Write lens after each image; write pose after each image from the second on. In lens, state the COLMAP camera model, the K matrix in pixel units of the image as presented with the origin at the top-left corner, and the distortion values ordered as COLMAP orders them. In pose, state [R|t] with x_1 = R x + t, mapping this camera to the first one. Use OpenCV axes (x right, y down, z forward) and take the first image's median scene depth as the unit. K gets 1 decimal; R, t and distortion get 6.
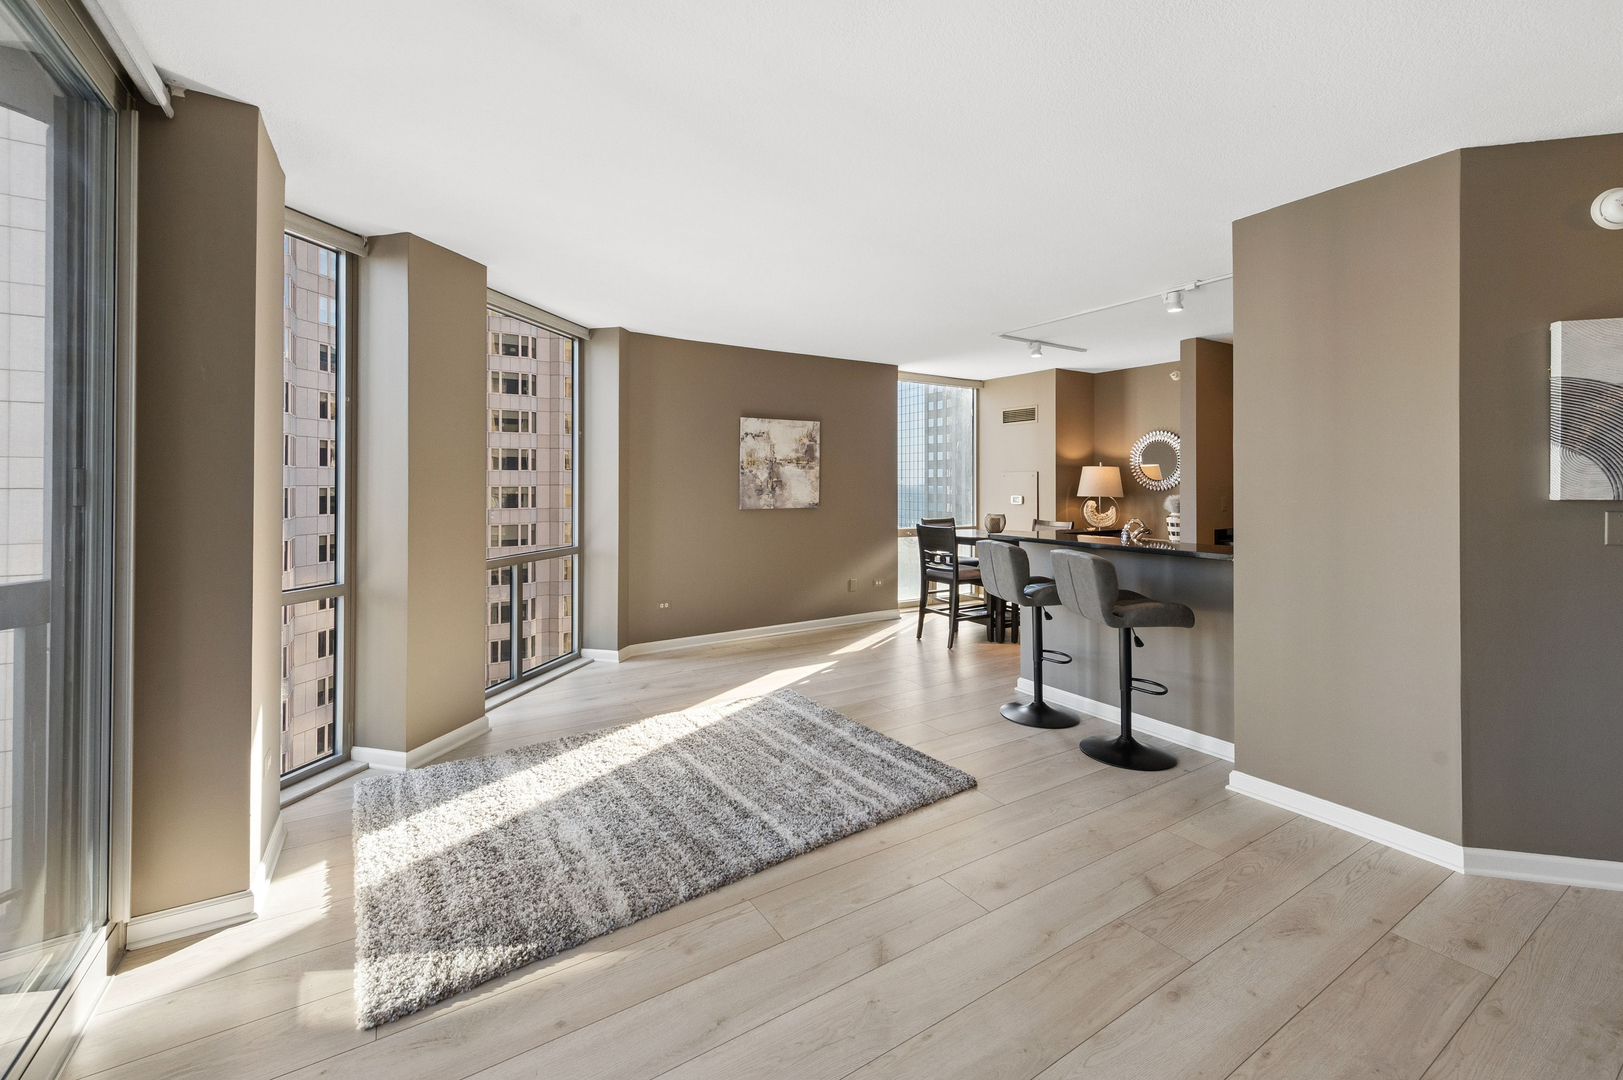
lens RADIAL K [[656.3, 0, 789.0], [0, 656.3, 490.4], [0, 0, 1]] dist [0.014088, -0.002186]
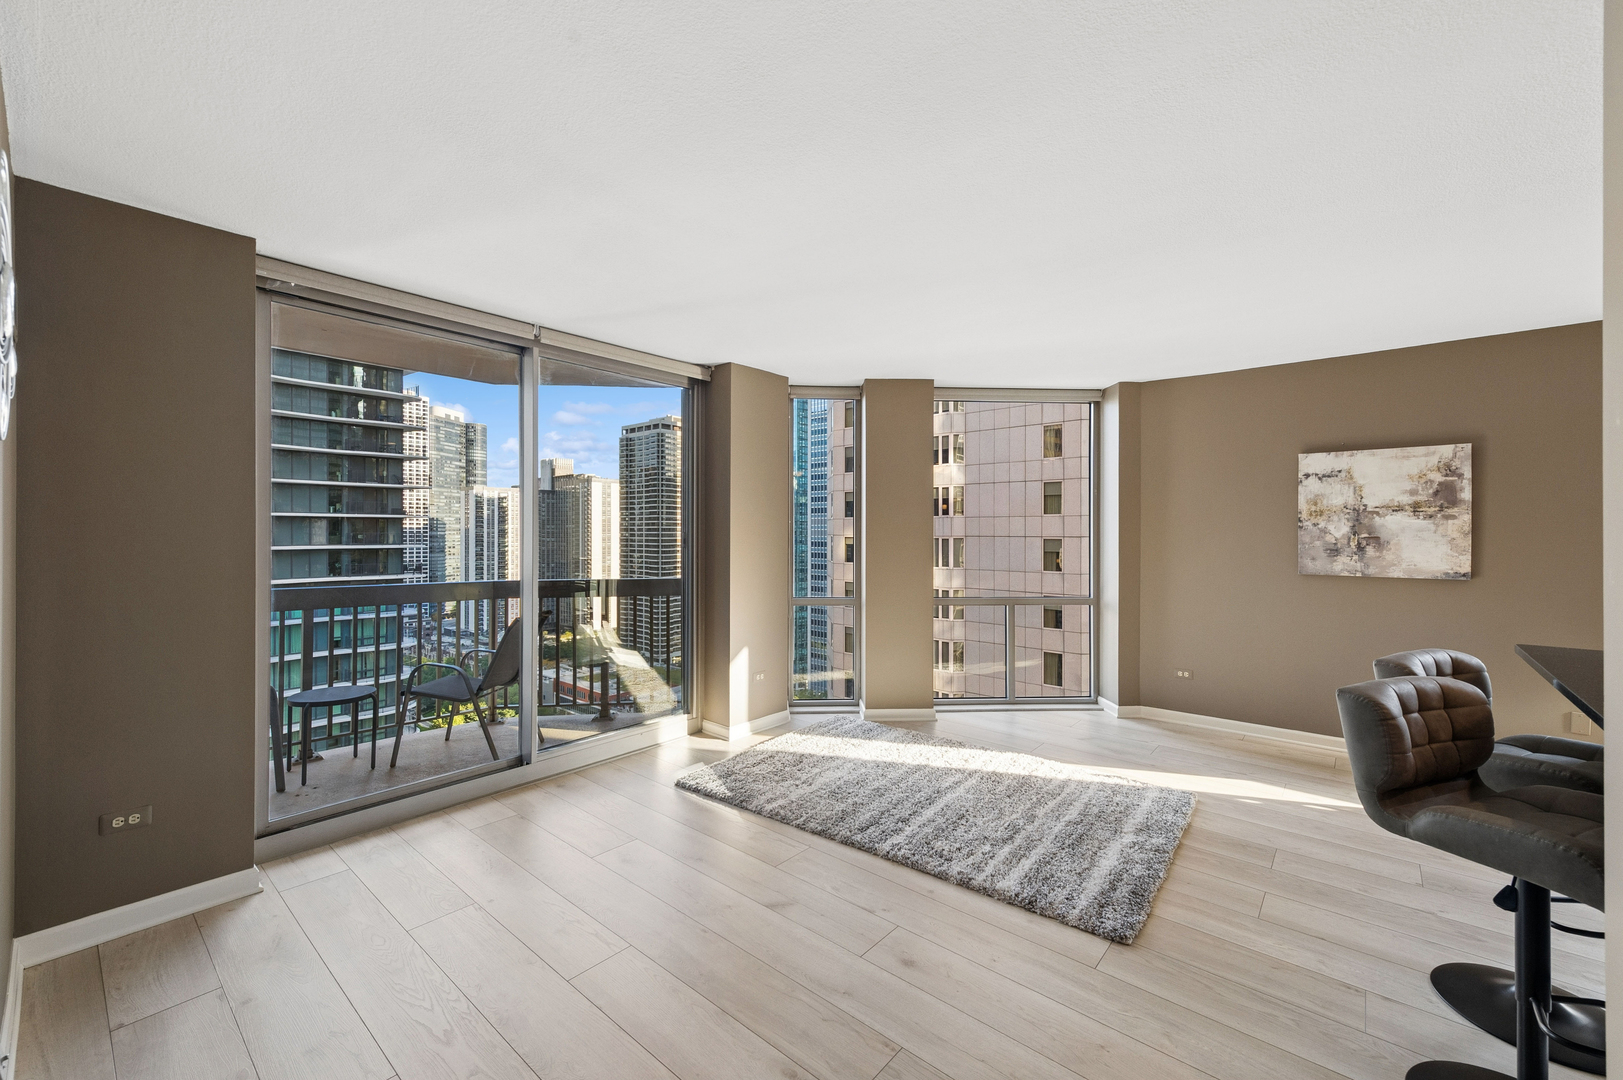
lens RADIAL K [[656.3, 0, 832.4], [0, 656.3, 538.7], [0, 0, 1]] dist [0.014088, -0.002186]
pose [[0.318242, 0.011093, -0.947945, 0.472818], [-0.014626, 0.999870, 0.006791, -0.009473], [0.947897, 0.011704, 0.318363, 0.231493]]
